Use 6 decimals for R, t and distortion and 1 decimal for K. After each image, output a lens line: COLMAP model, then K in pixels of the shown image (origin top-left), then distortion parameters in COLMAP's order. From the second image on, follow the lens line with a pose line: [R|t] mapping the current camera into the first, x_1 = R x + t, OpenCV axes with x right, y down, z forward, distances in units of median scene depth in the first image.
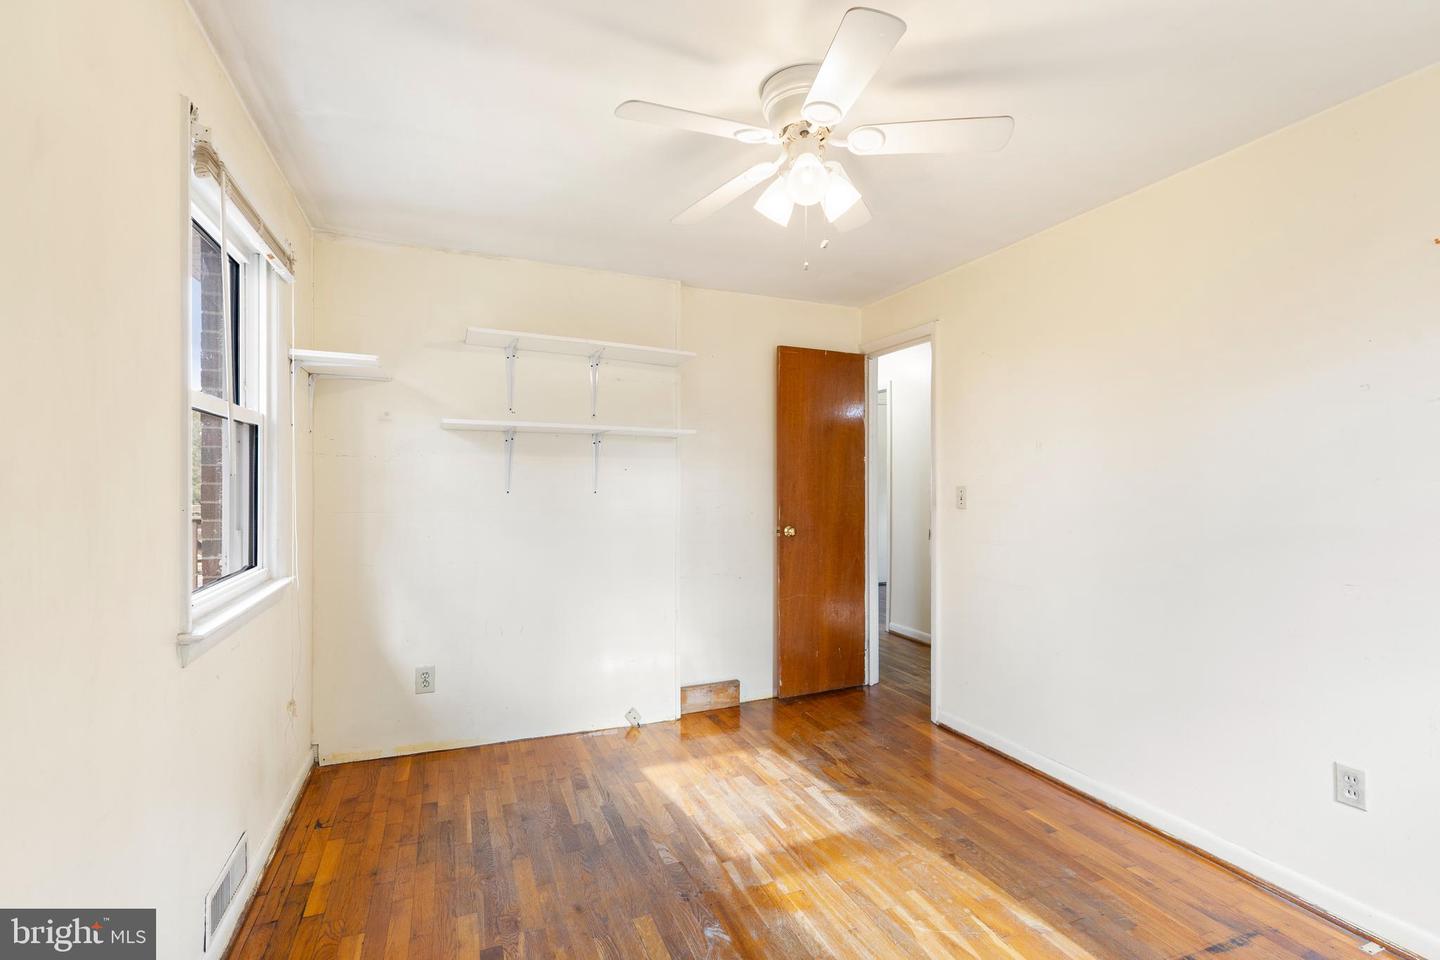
lens RADIAL K [[653.0, 0, 719.6], [0, 653.0, 474.1], [0, 0, 1]] dist [0.004268, 0.000169]
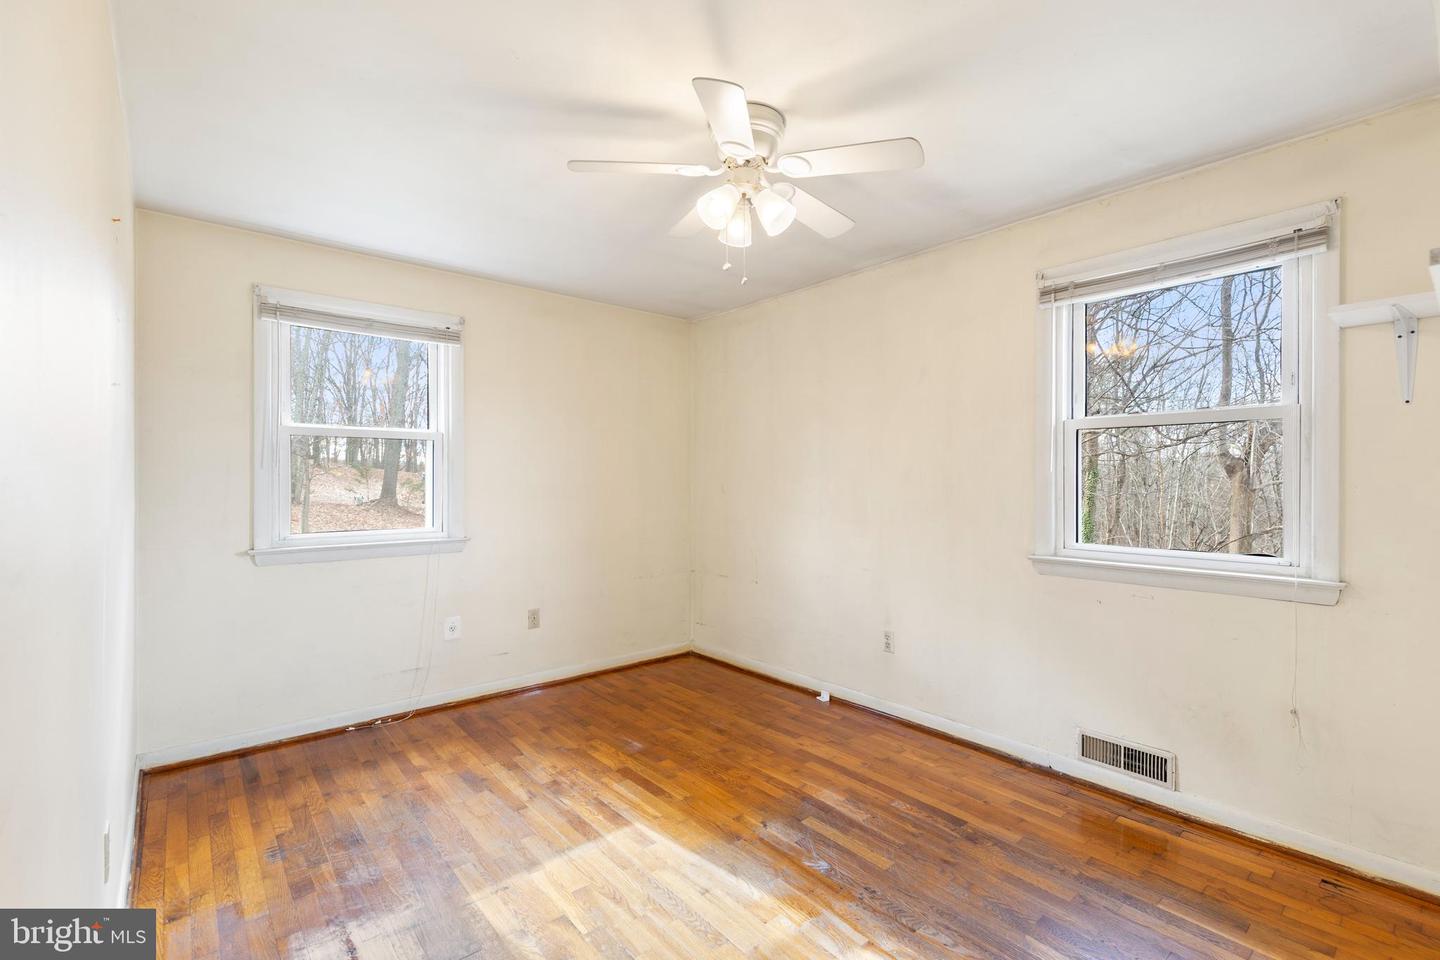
lens RADIAL K [[646.7, 0, 719.5], [0, 646.7, 473.1], [0, 0, 1]] dist [0.008014, -0.001453]
pose [[-0.953320, -0.002760, -0.301949, 0.459528], [0.001849, 0.999886, -0.014977, 0.025641], [0.301956, -0.014836, -0.953206, 1.853673]]
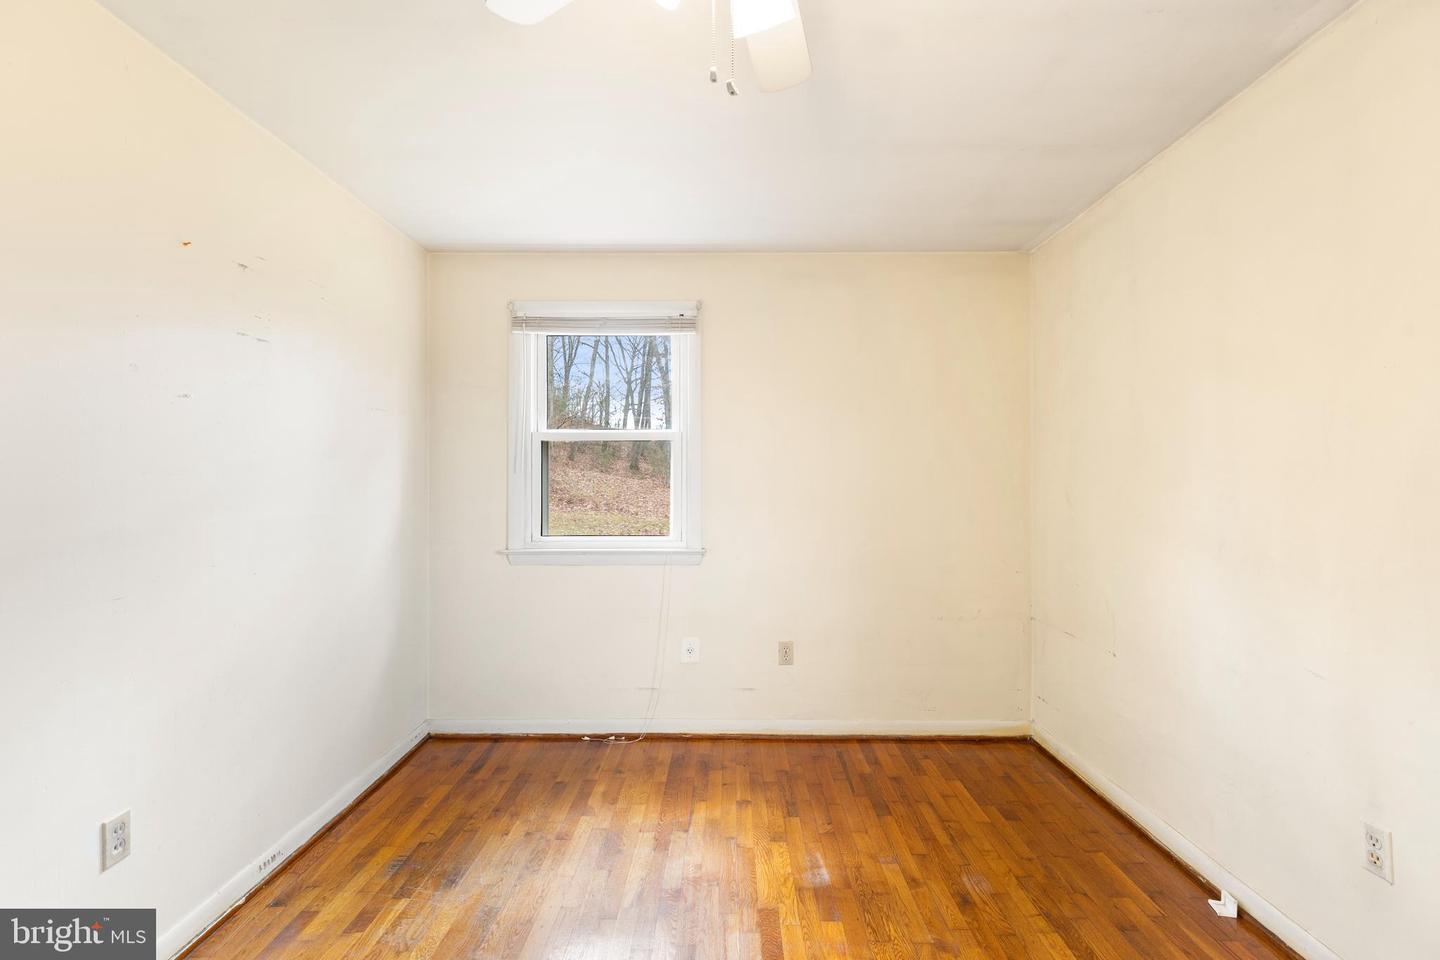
lens RADIAL K [[646.7, 0, 719.5], [0, 646.7, 473.1], [0, 0, 1]] dist [0.008014, -0.001453]
pose [[-0.919316, 0.005621, 0.393480, -0.048295], [-0.002597, 0.999790, -0.020351, 0.022119], [-0.393511, -0.019731, -0.919108, 1.389406]]
